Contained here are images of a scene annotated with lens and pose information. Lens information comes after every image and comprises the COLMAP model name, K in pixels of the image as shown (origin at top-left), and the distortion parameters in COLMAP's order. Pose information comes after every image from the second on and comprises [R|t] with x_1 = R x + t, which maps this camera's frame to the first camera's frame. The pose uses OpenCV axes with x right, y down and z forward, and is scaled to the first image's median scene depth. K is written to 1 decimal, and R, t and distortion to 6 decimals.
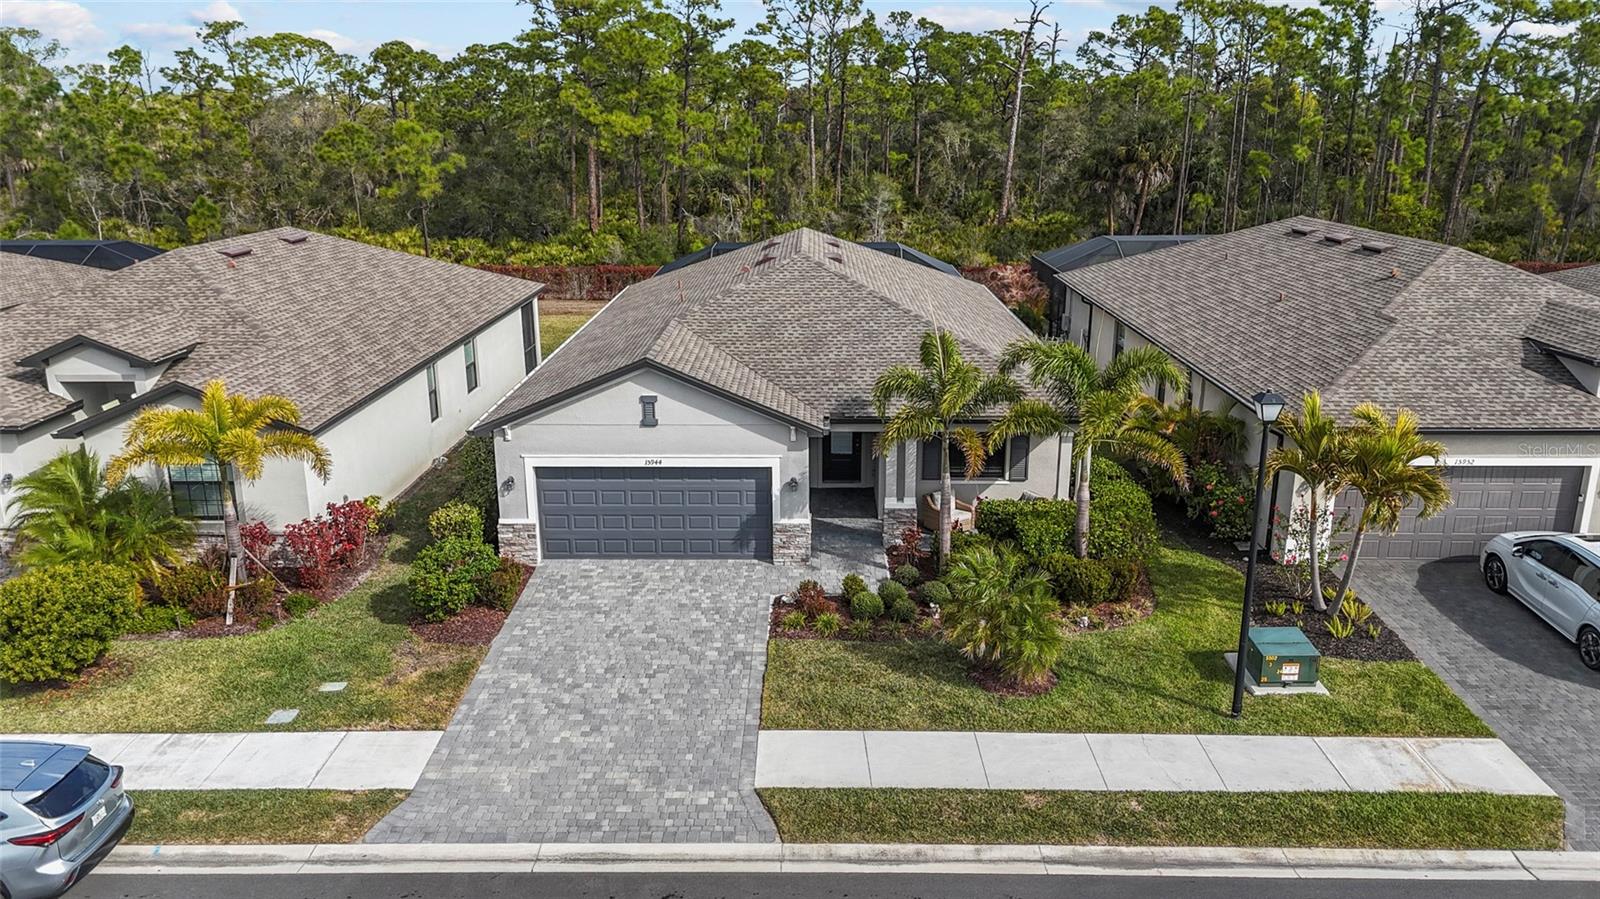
lens RADIAL K [[1178.8, 0, 800.0], [0, 1178.8, 449.5], [0, 0, 1]] dist [0.042316, -0.008449]
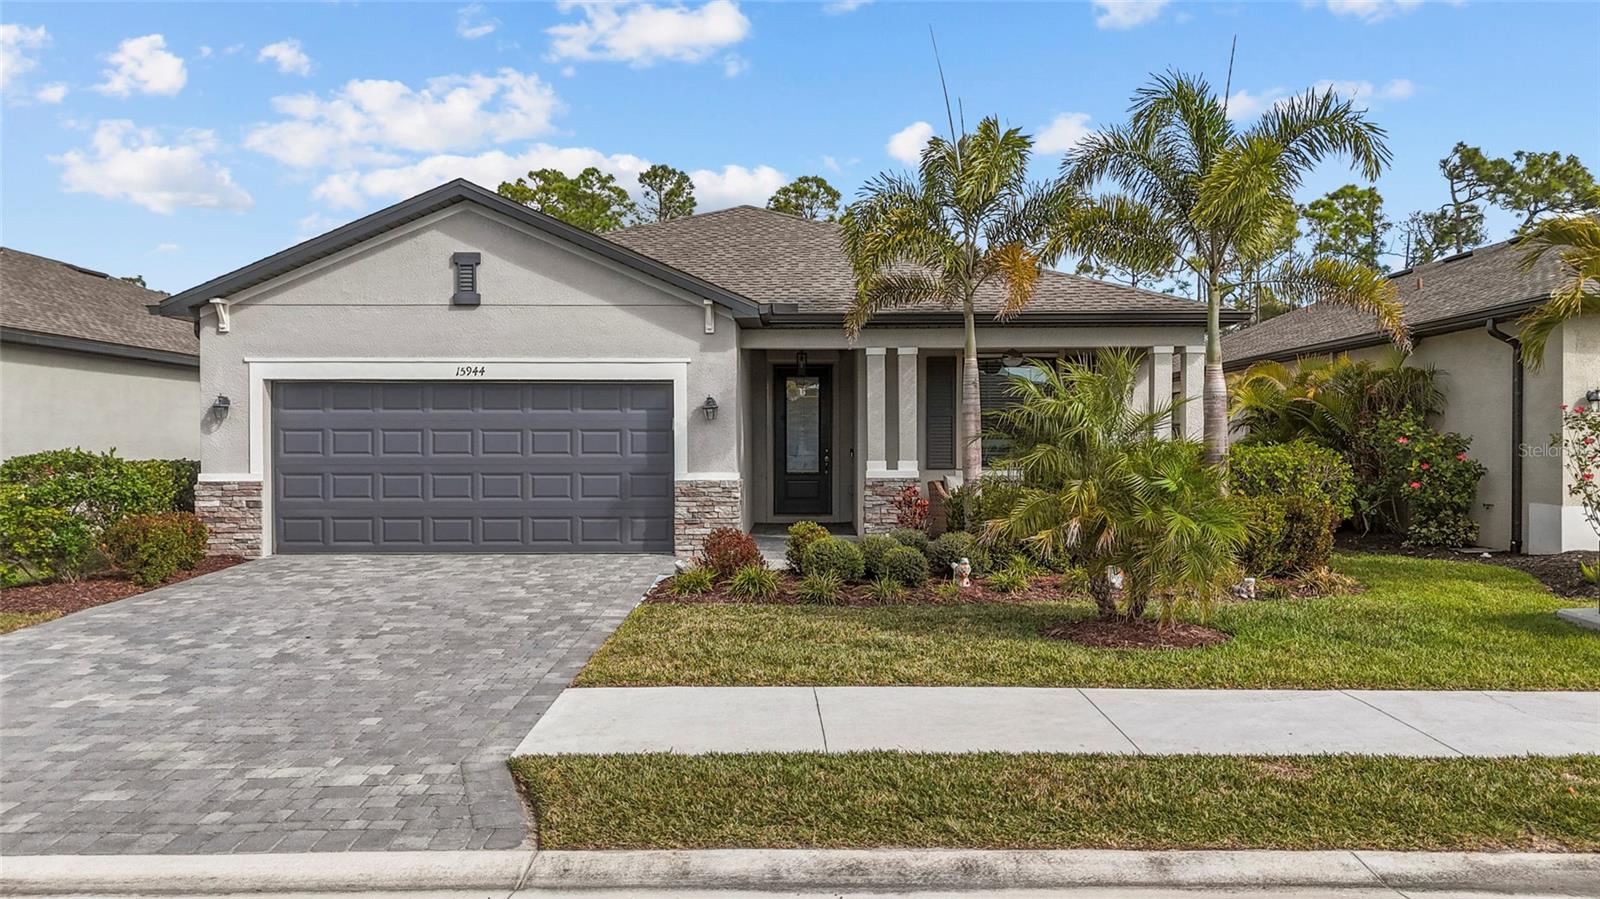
lens RADIAL K [[1178.8, 0, 800.0], [0, 1178.8, 449.5], [0, 0, 1]] dist [0.042316, -0.008449]
pose [[0.999971, -0.001297, 0.007442, 0.041377], [0.003274, 0.962239, -0.272188, 0.246089], [-0.006808, 0.272204, 0.962215, 0.517547]]
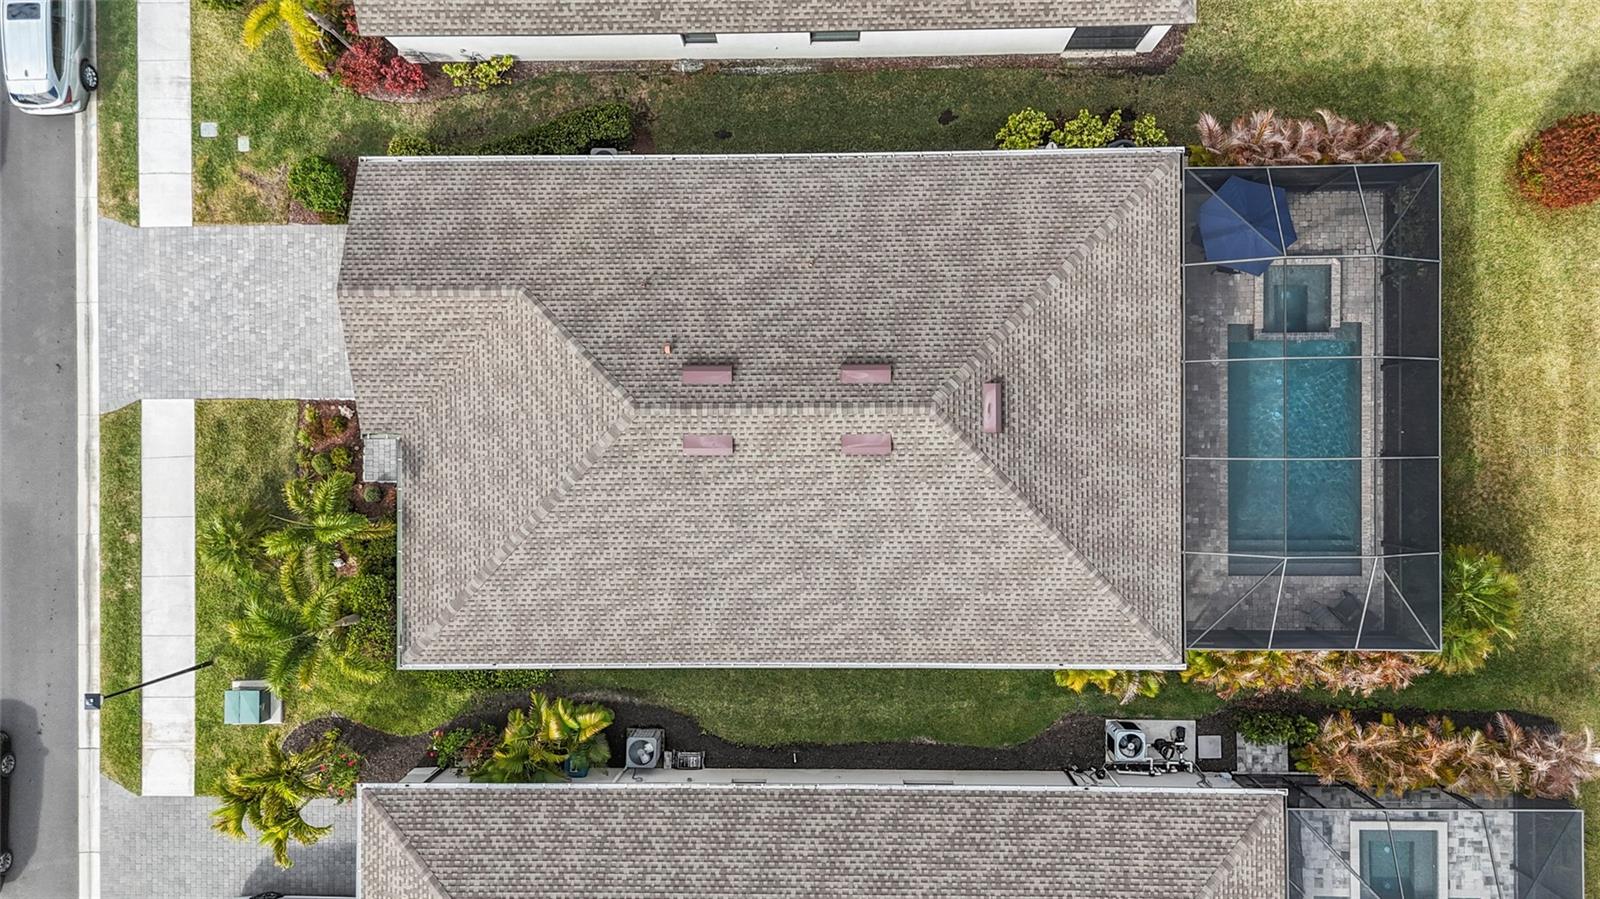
lens RADIAL K [[1178.8, 0, 800.0], [0, 1178.8, 449.5], [0, 0, 1]] dist [0.042316, -0.008449]
pose [[0.017435, 0.999834, 0.005244, 0.045682], [-0.240185, -0.000903, 0.970727, -1.614177], [0.970571, -0.018185, 0.240129, 1.333557]]
